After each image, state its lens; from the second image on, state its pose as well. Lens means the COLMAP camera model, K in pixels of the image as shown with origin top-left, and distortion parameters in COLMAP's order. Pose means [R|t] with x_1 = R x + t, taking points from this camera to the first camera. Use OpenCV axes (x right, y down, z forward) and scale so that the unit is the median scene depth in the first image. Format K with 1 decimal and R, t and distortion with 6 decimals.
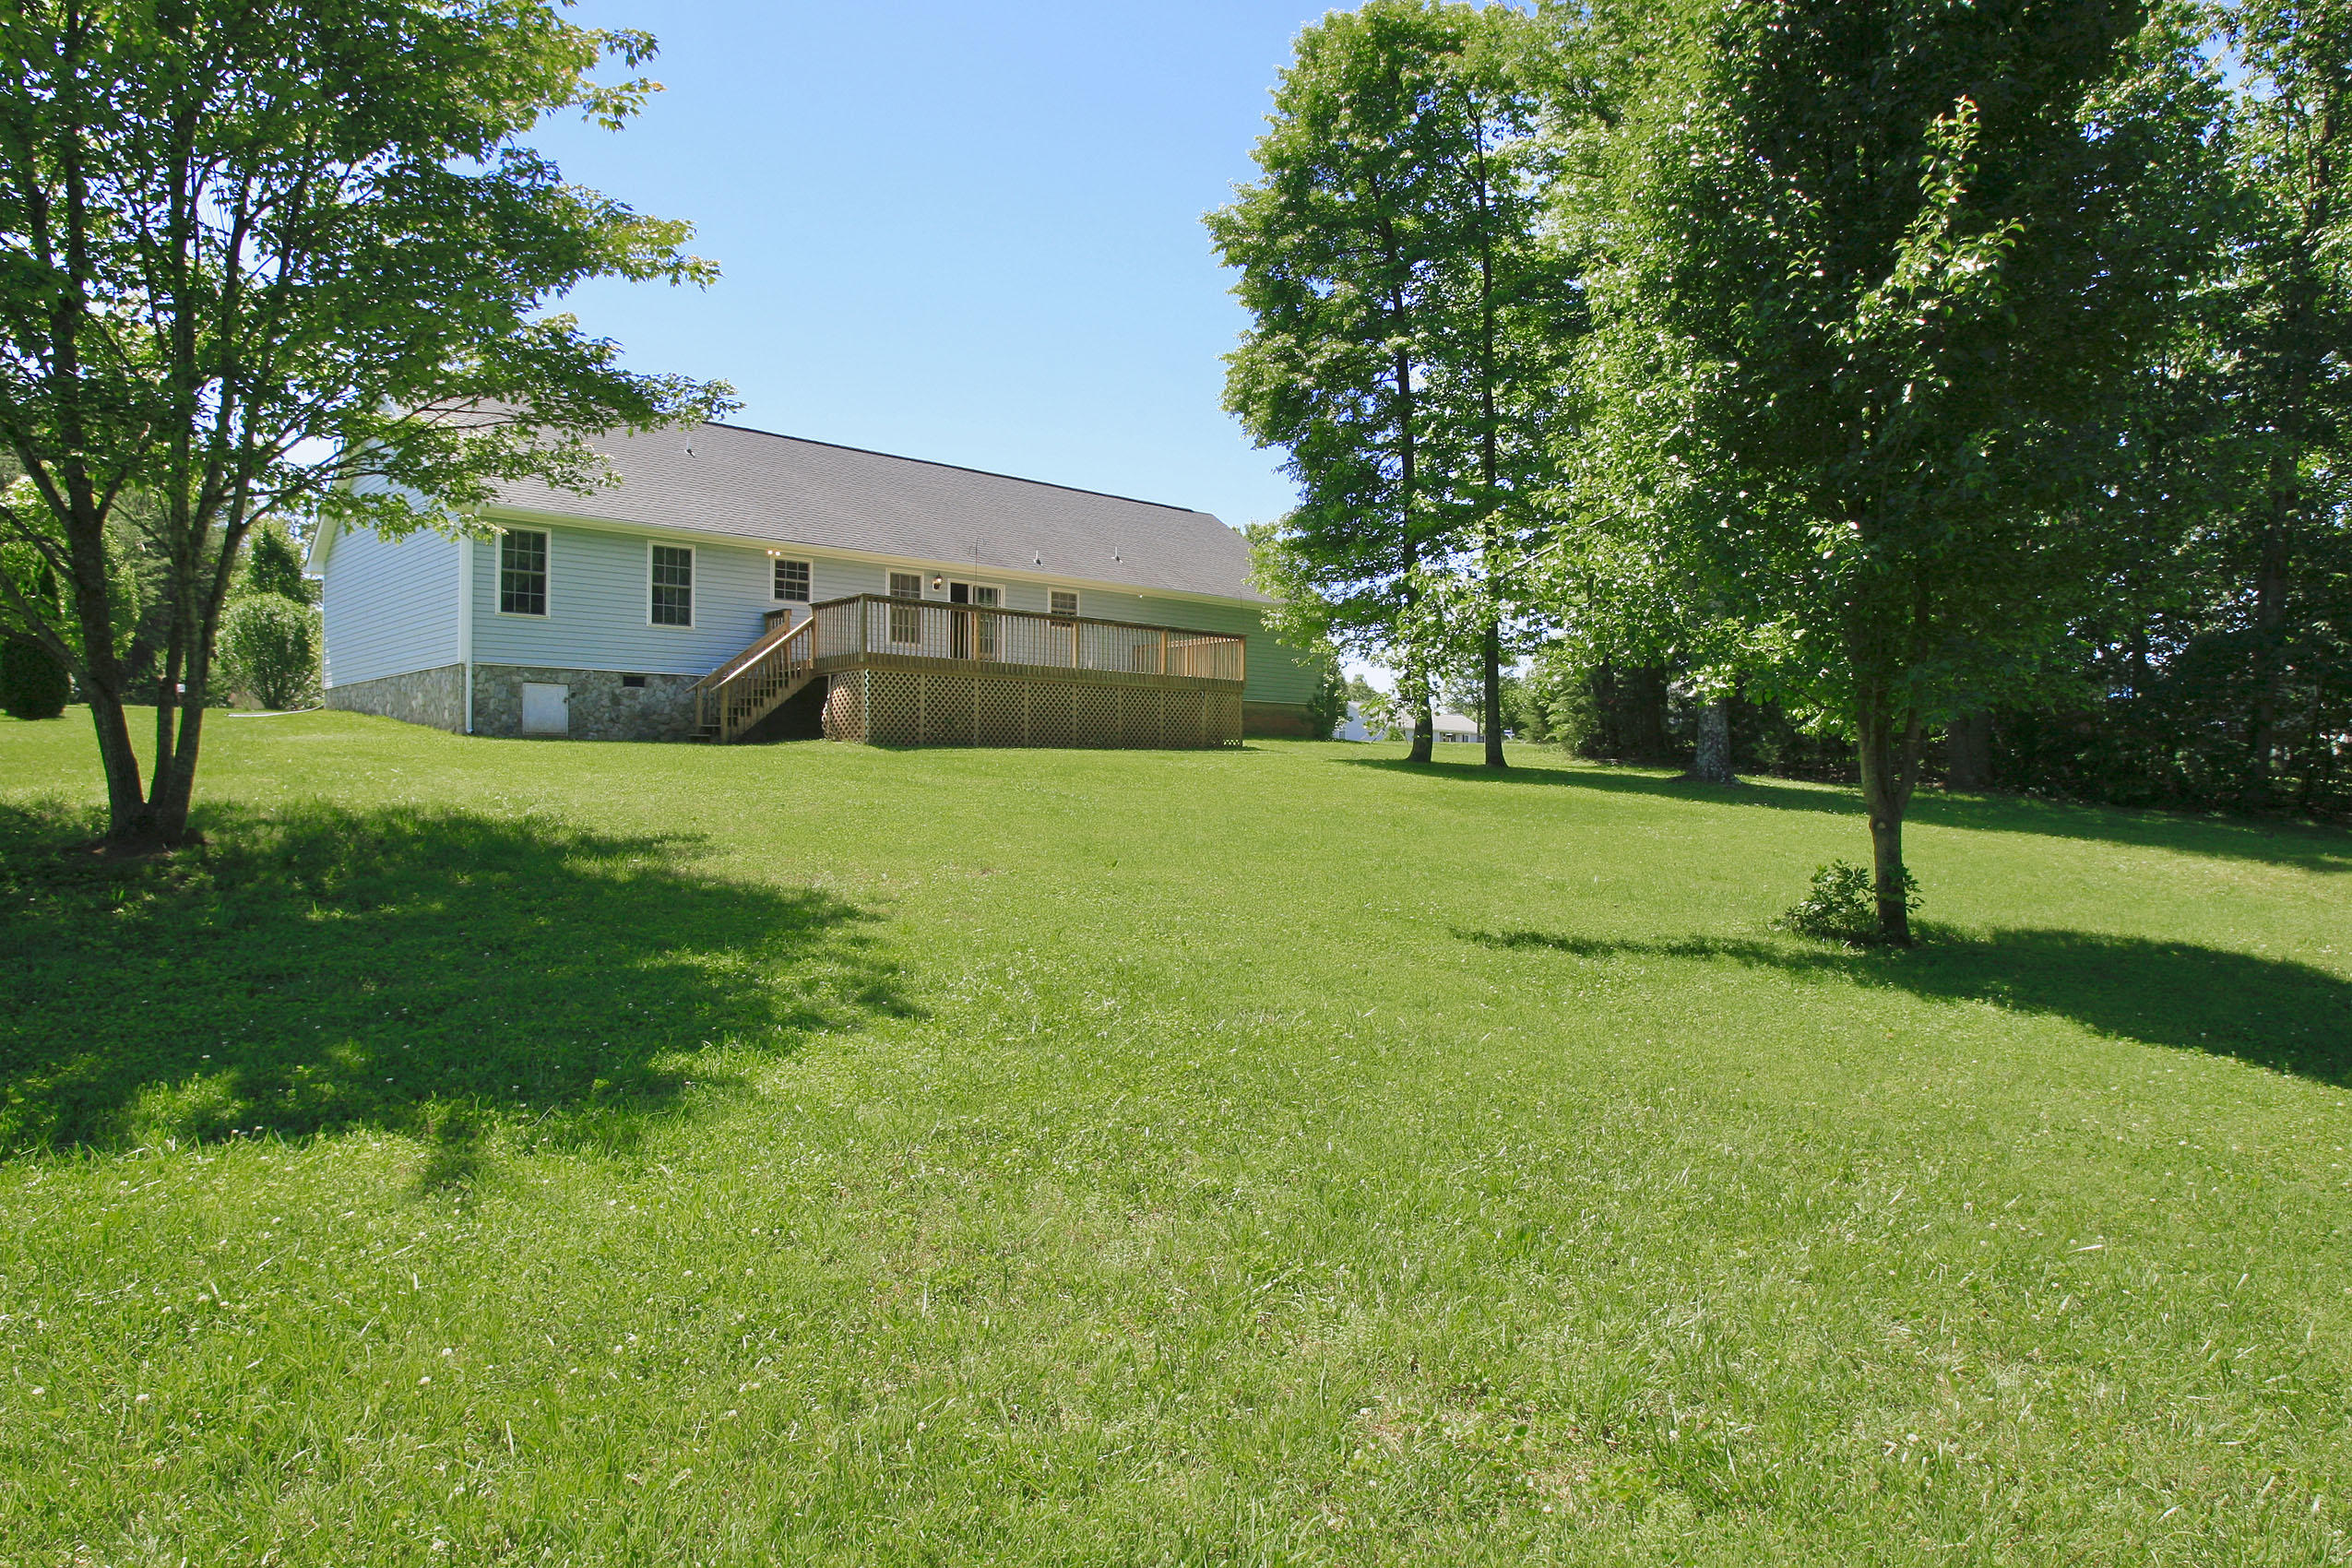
lens RADIAL K [[1406.5, 0, 1177.6], [0, 1406.5, 787.7], [0, 0, 1]] dist [-0.092292, 0.046351]
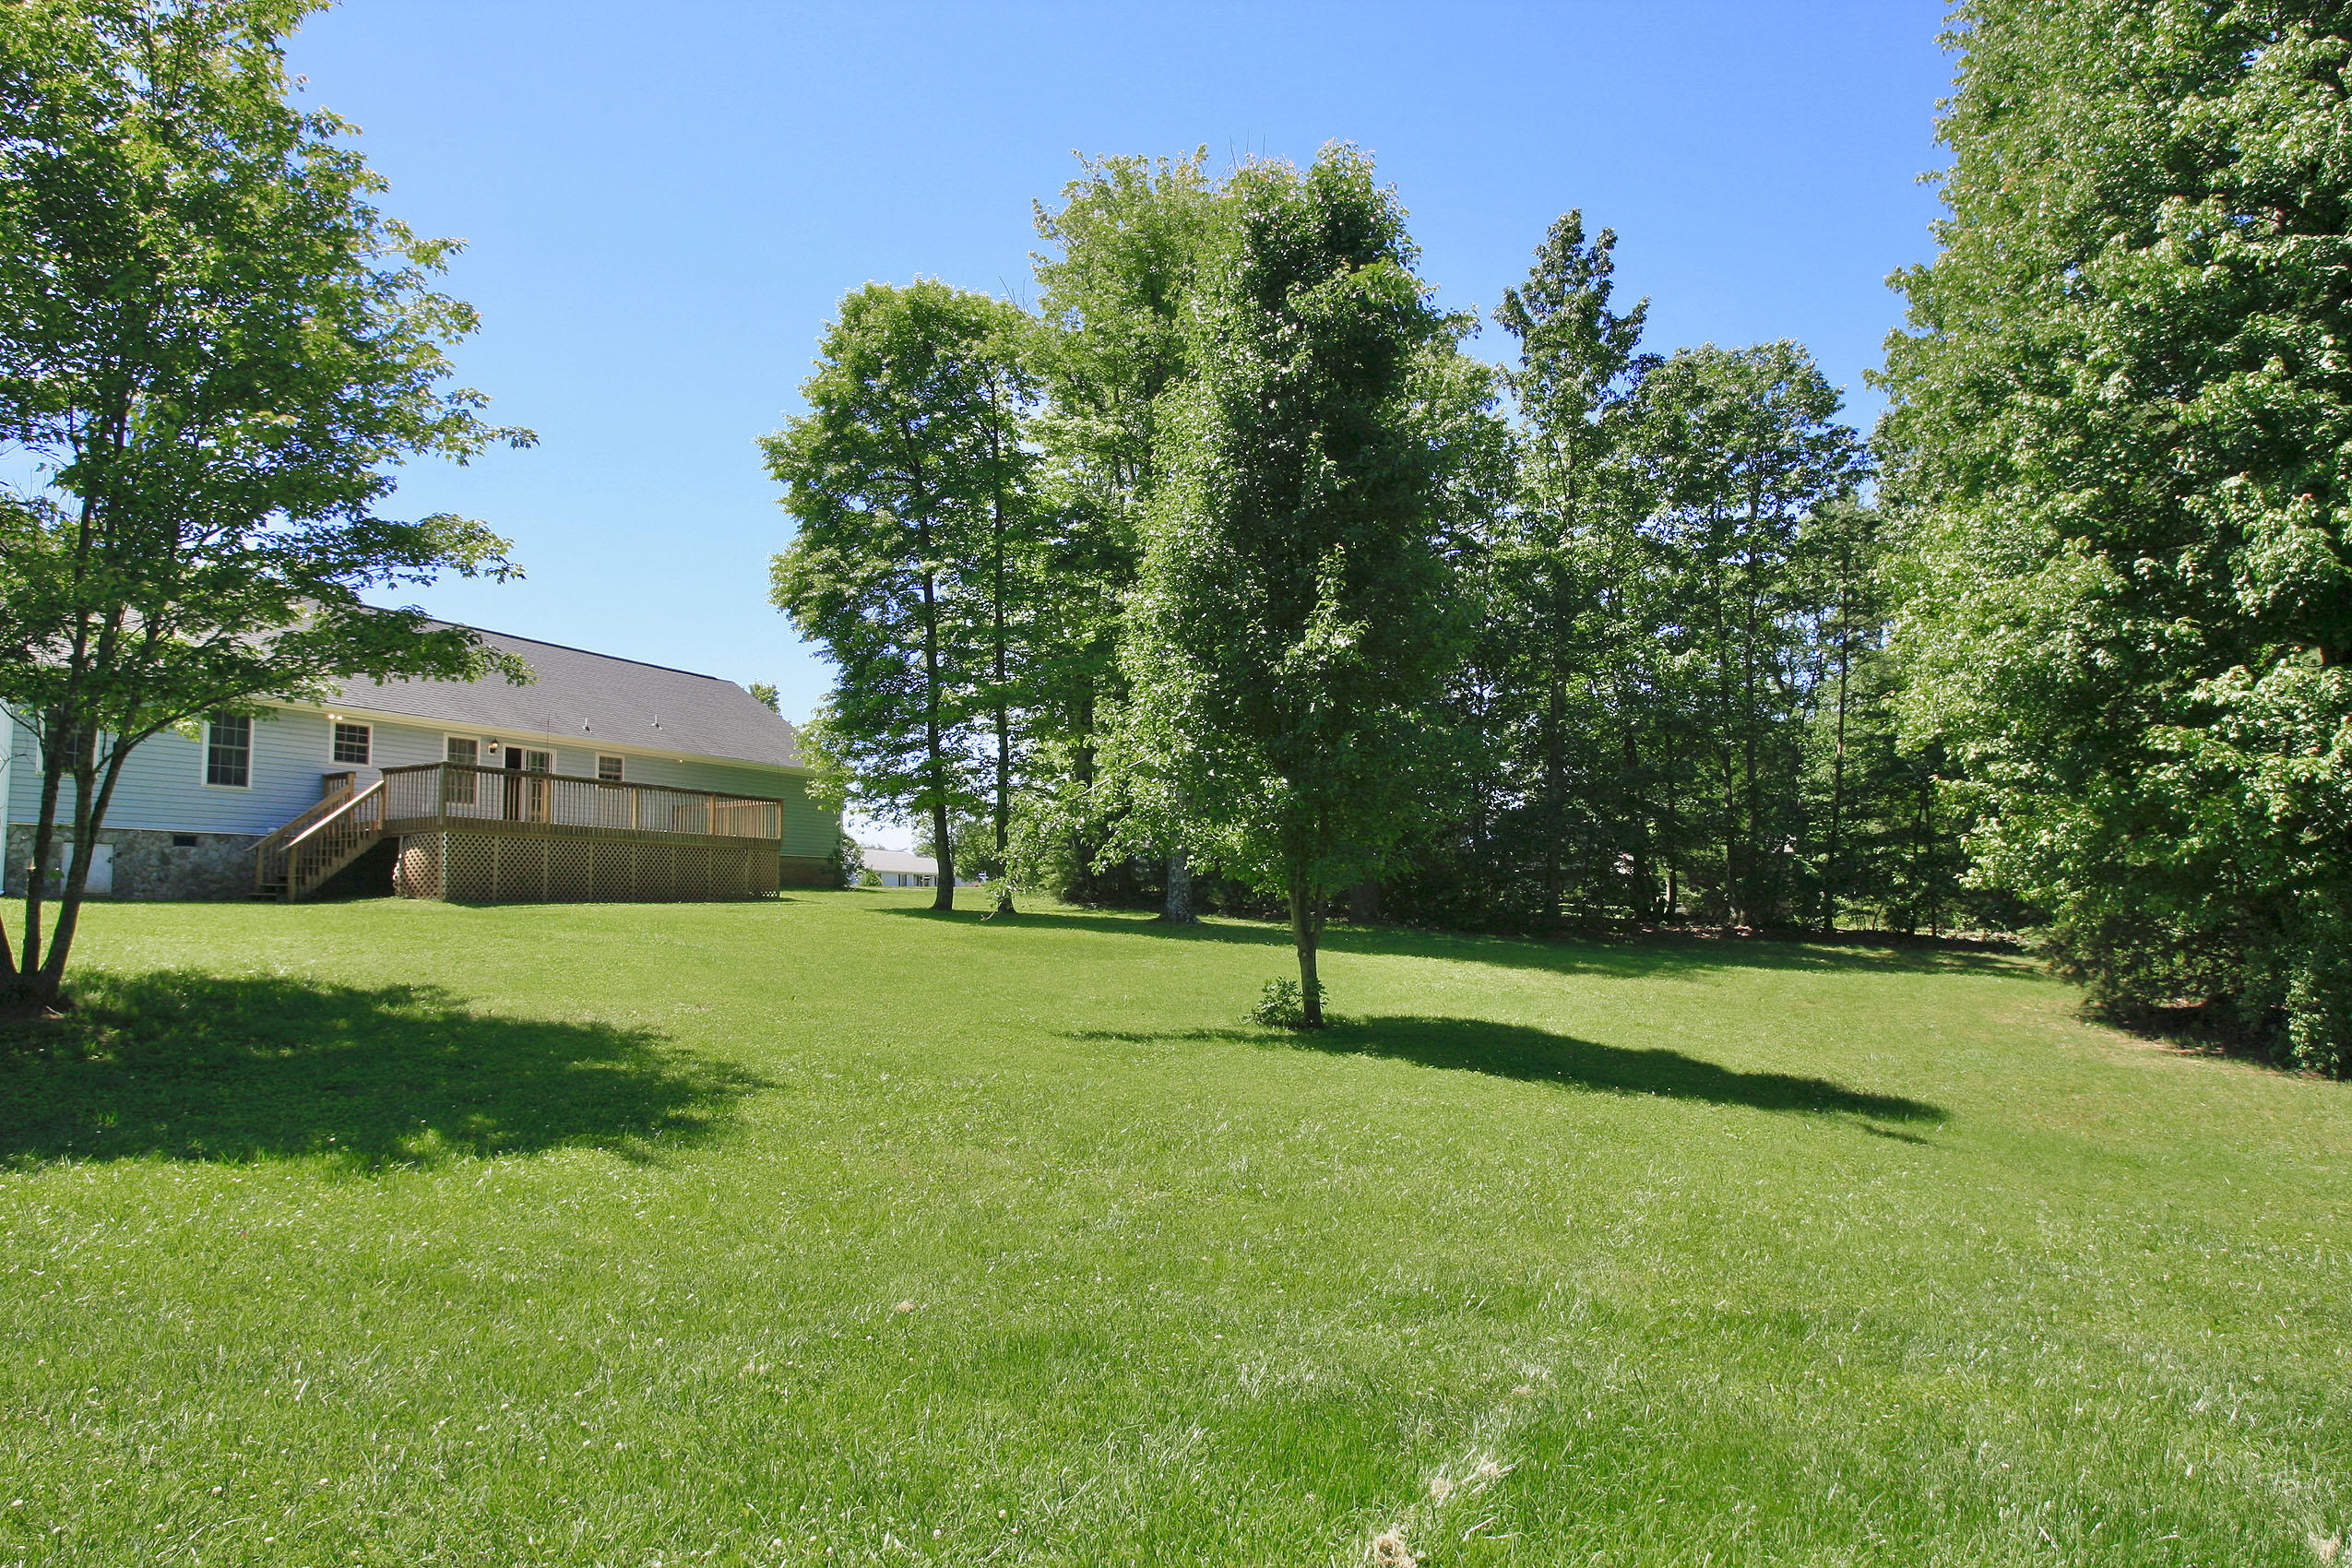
lens RADIAL K [[1406.5, 0, 1177.6], [0, 1406.5, 787.7], [0, 0, 1]] dist [-0.092292, 0.046351]
pose [[0.926216, 0.014326, 0.376721, -0.096325], [0.022693, 0.995347, -0.093645, -0.006414], [-0.376310, 0.095284, 0.921581, -0.185564]]
